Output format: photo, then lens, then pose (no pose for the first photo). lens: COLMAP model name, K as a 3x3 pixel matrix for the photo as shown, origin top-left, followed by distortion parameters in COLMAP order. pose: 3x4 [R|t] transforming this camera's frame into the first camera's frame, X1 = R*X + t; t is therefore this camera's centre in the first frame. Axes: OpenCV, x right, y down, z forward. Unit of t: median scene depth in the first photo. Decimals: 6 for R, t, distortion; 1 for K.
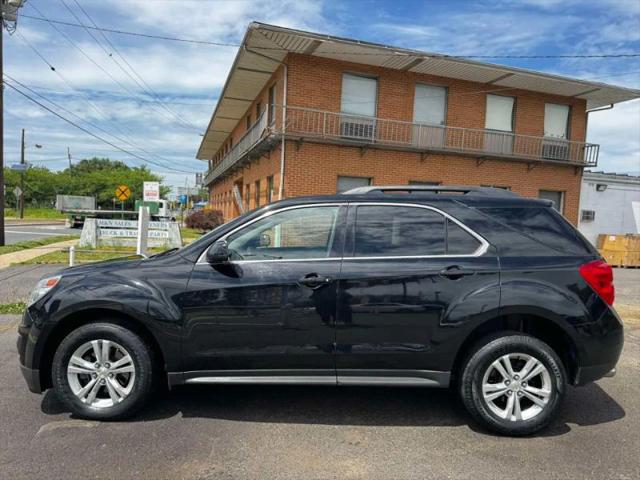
lens RADIAL K [[455.3, 0, 320.9], [0, 455.3, 236.6], [0, 0, 1]] dist [0.093356, -0.130247]
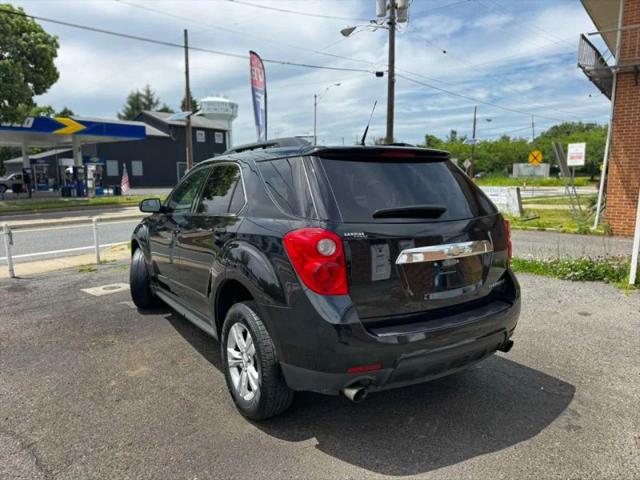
lens RADIAL K [[456.9, 0, 320.0], [0, 456.9, 240.0], [0, 0, 1]] dist [0.043065, -0.056072]
pose [[0.549866, 0.079906, -0.831422, 0.294066], [-0.015266, 0.996209, 0.085647, 0.003303], [0.835113, -0.034402, 0.549001, 0.155001]]
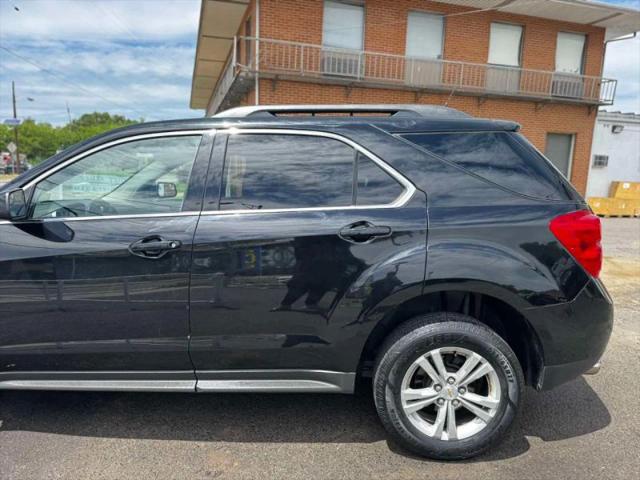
lens RADIAL K [[456.9, 0, 320.0], [0, 456.9, 240.0], [0, 0, 1]] dist [0.043065, -0.056072]
pose [[0.999486, -0.011277, -0.029995, 0.060273], [0.014465, 0.994013, 0.108302, 0.004221], [0.028594, -0.108680, 0.993665, 0.079894]]
